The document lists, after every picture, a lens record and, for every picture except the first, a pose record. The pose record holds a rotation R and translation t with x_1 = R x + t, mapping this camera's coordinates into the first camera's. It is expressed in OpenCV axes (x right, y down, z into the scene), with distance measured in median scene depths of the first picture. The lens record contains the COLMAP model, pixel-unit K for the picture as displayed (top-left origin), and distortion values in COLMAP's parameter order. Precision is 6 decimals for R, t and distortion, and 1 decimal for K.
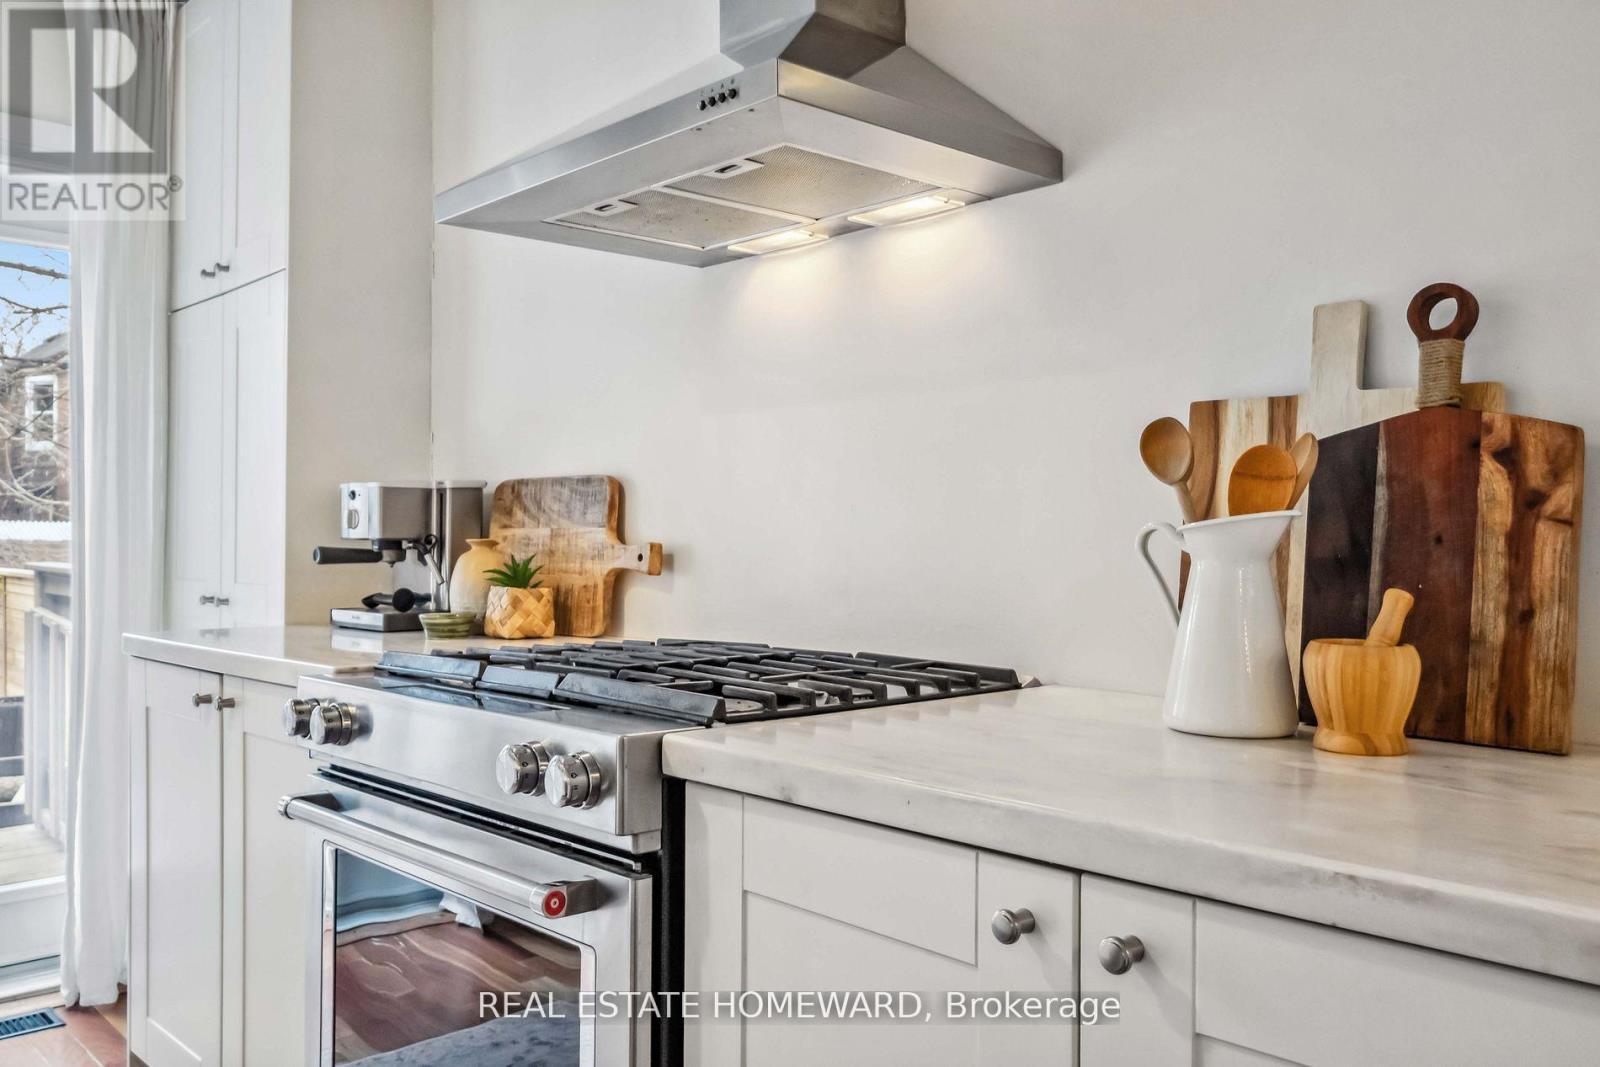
lens RADIAL K [[1273.3, 0, 807.1], [0, 1273.3, 532.6], [0, 0, 1]] dist [0.011851, -0.012514]
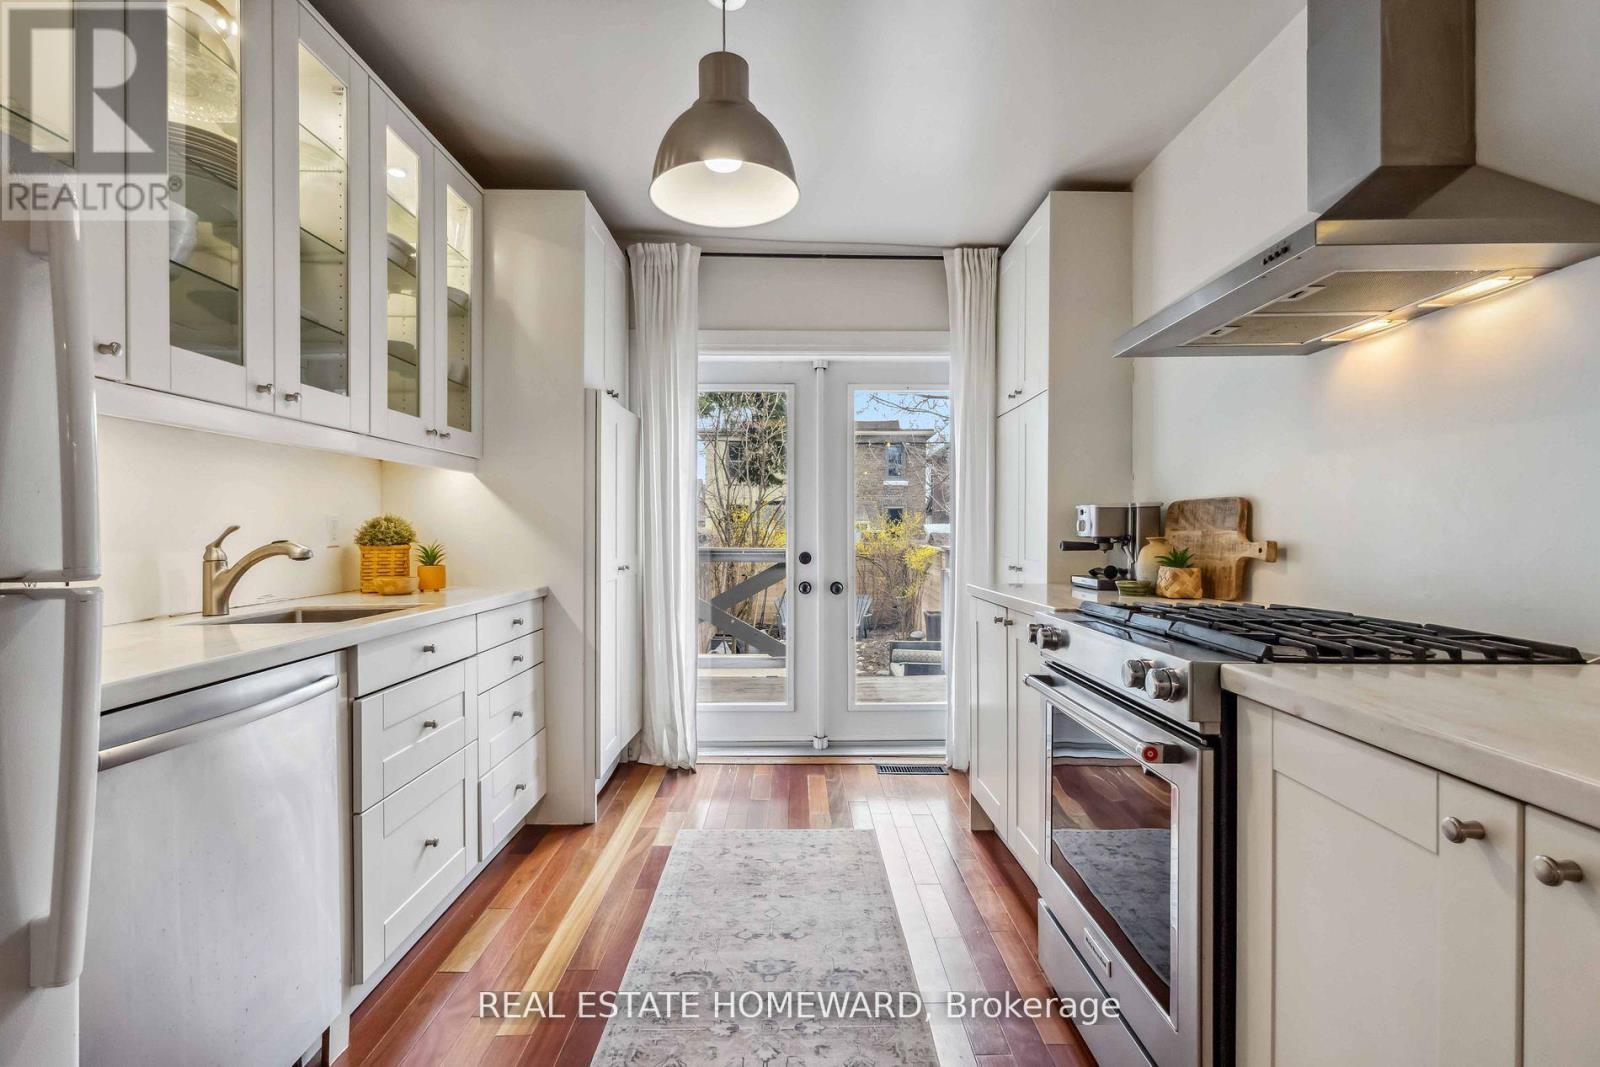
lens RADIAL K [[745.4, 0, 802.0], [0, 745.4, 529.2], [0, 0, 1]] dist [0.002610, 0.000817]
pose [[0.729701, -0.003087, -0.683759, 0.097587], [0.003953, 0.999992, -0.000295, -0.009479], [0.683755, -0.002488, 0.729708, -0.037560]]
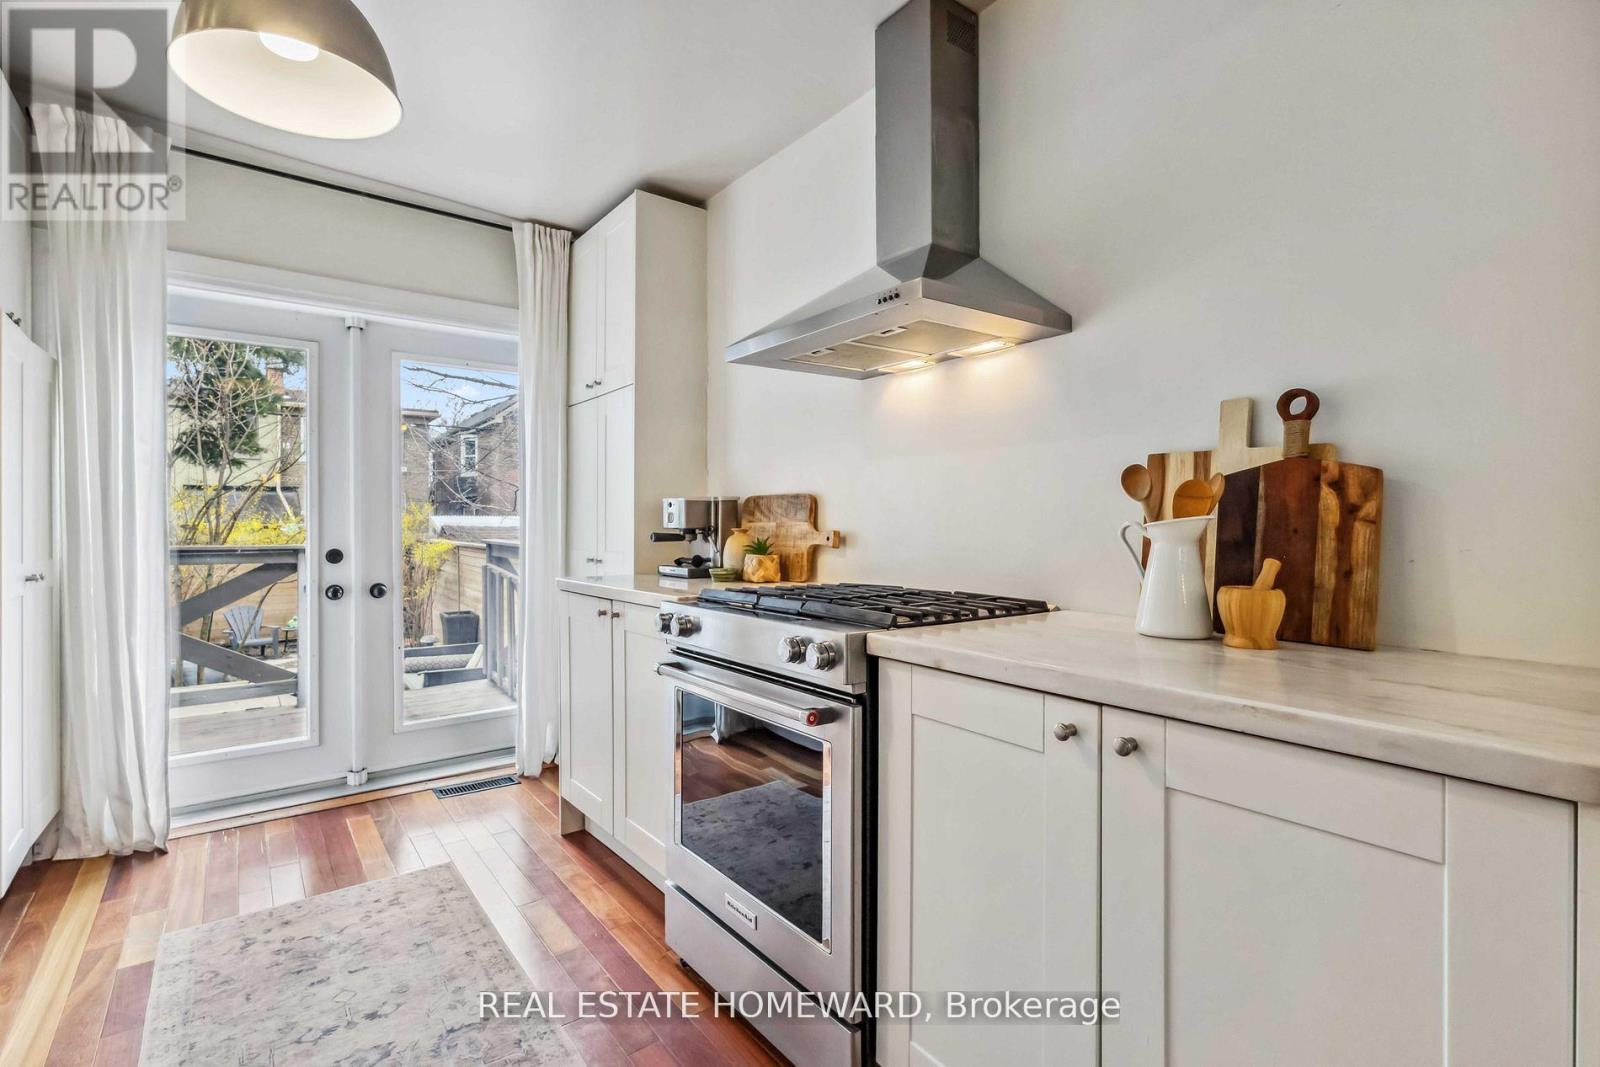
lens RADIAL K [[745.4, 0, 805.1], [0, 745.4, 526.1], [0, 0, 1]] dist [0.002610, 0.000817]
pose [[0.993639, -0.003014, -0.112570, -0.052078], [0.003940, 0.999960, 0.008010, -0.008723], [0.112542, -0.008402, 0.993611, -0.087928]]
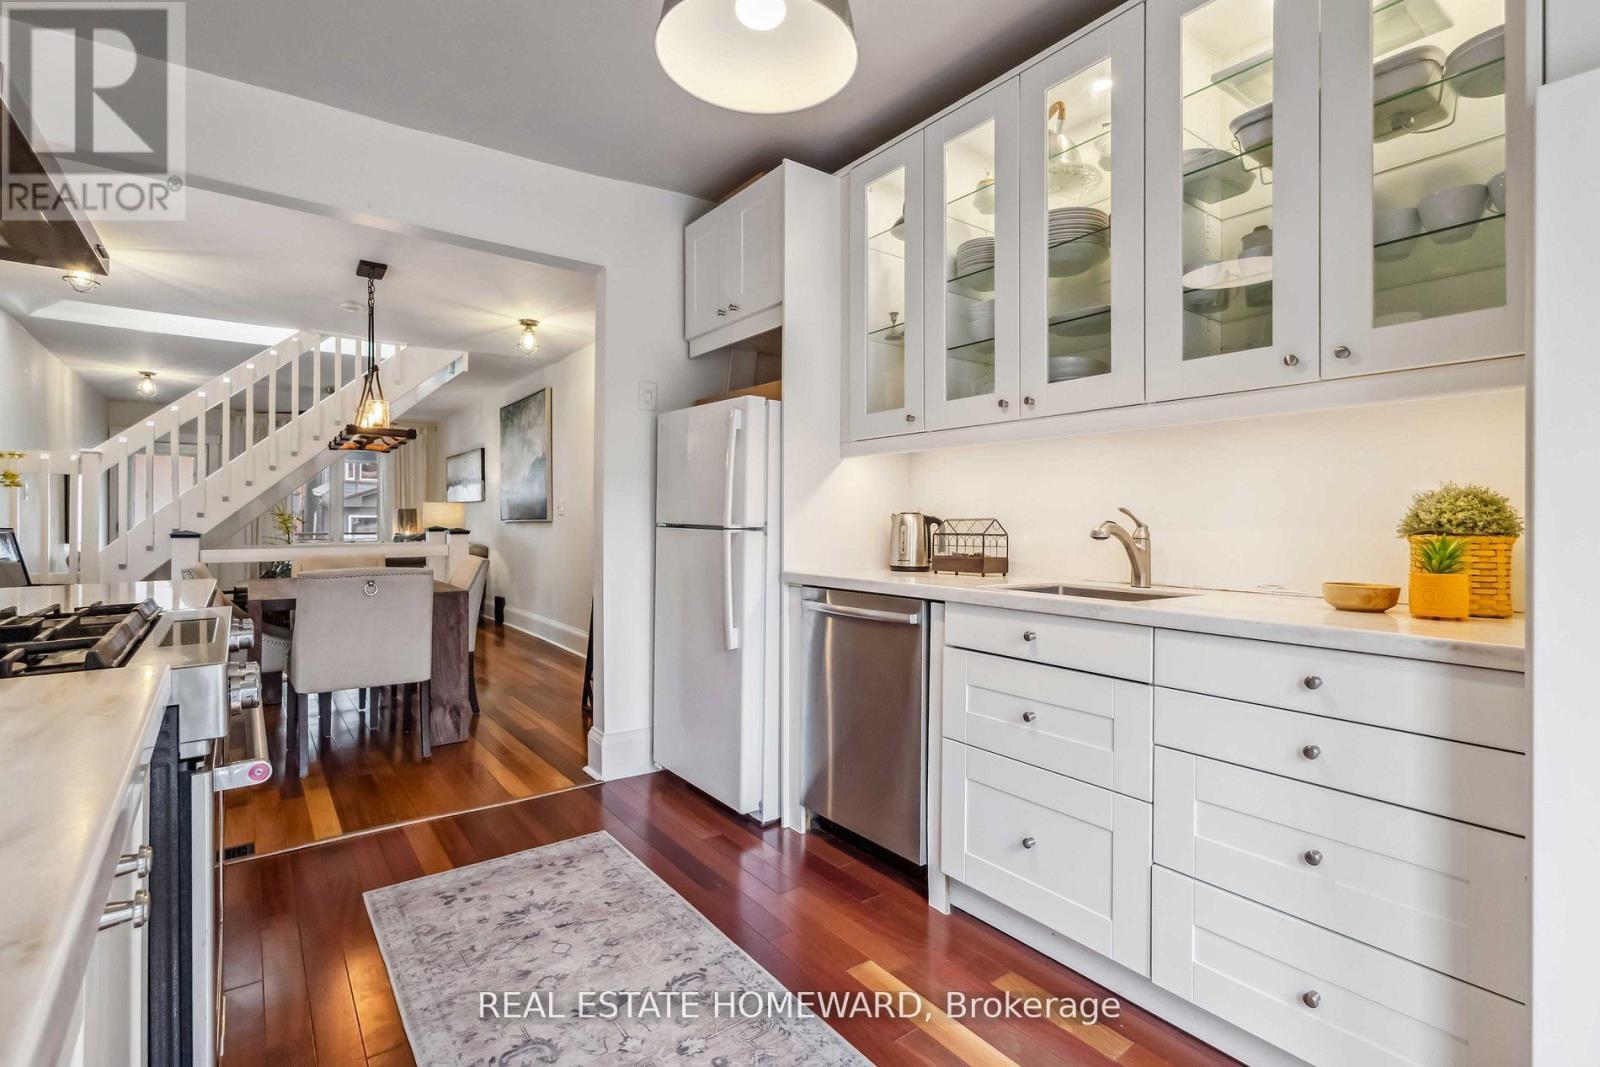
lens RADIAL K [[745.4, 0, 808.2], [0, 745.4, 516.3], [0, 0, 1]] dist [0.002610, 0.000817]
pose [[-0.992784, -0.004668, 0.119824, -0.830041], [-0.005009, 0.999984, -0.002549, 0.001372], [-0.119810, -0.003131, -0.992792, 1.391373]]
